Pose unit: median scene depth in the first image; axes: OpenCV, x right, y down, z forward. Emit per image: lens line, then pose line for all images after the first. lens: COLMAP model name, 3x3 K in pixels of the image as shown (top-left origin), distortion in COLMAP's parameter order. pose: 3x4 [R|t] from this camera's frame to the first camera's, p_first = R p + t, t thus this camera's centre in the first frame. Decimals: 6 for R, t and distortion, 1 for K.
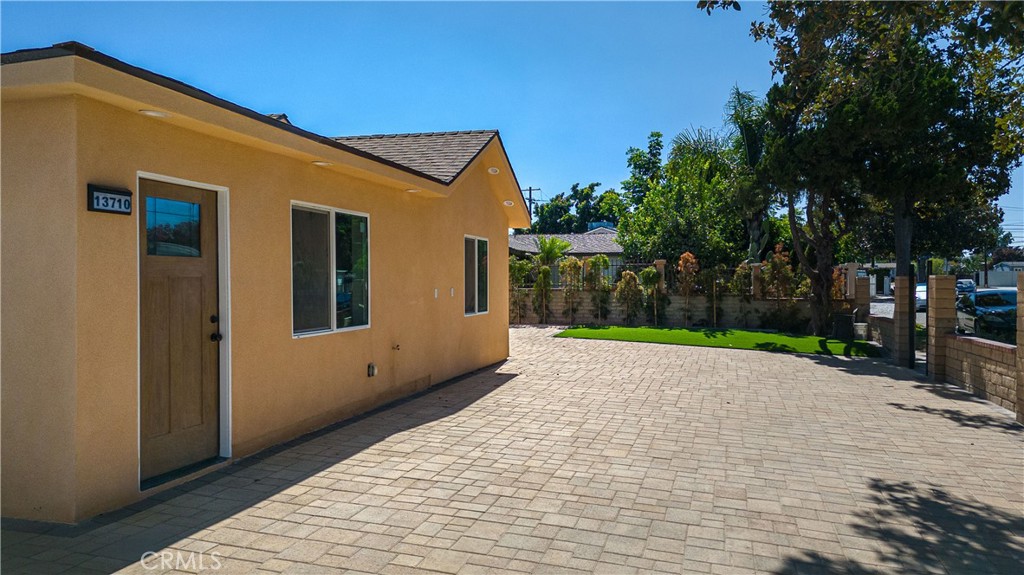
lens RADIAL K [[767.8, 0, 516.0], [0, 767.8, 287.5], [0, 0, 1]] dist [0.064359, -0.053092]
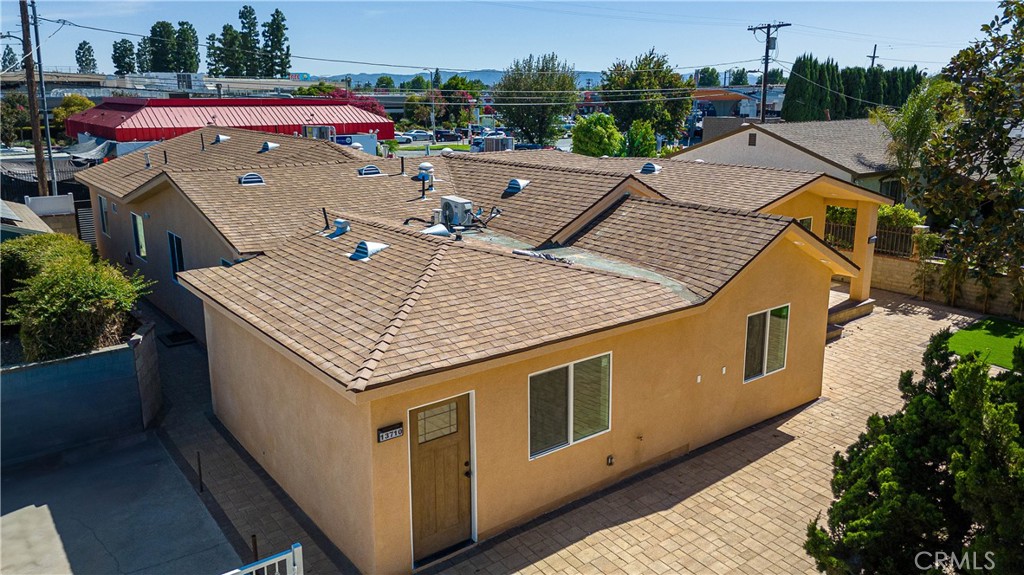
lens RADIAL K [[767.8, 0, 499.4], [0, 767.8, 269.9], [0, 0, 1]] dist [0.064359, -0.053092]
pose [[0.789936, 0.127902, -0.599701, 0.570400], [0.002481, 0.977330, 0.211709, -0.674077], [0.613184, -0.168724, 0.771711, -0.158816]]
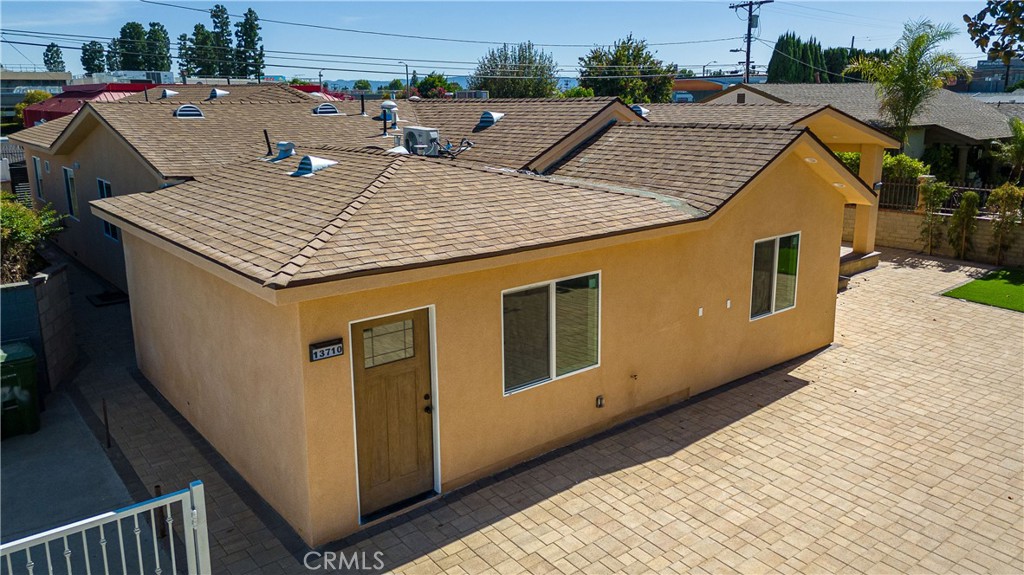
lens RADIAL K [[767.8, 0, 499.0], [0, 767.8, 272.1], [0, 0, 1]] dist [0.064359, -0.053092]
pose [[0.806139, 0.116572, -0.580131, 0.443121], [0.007945, 0.978182, 0.207596, -0.425721], [0.591673, -0.171960, 0.787625, 0.042724]]
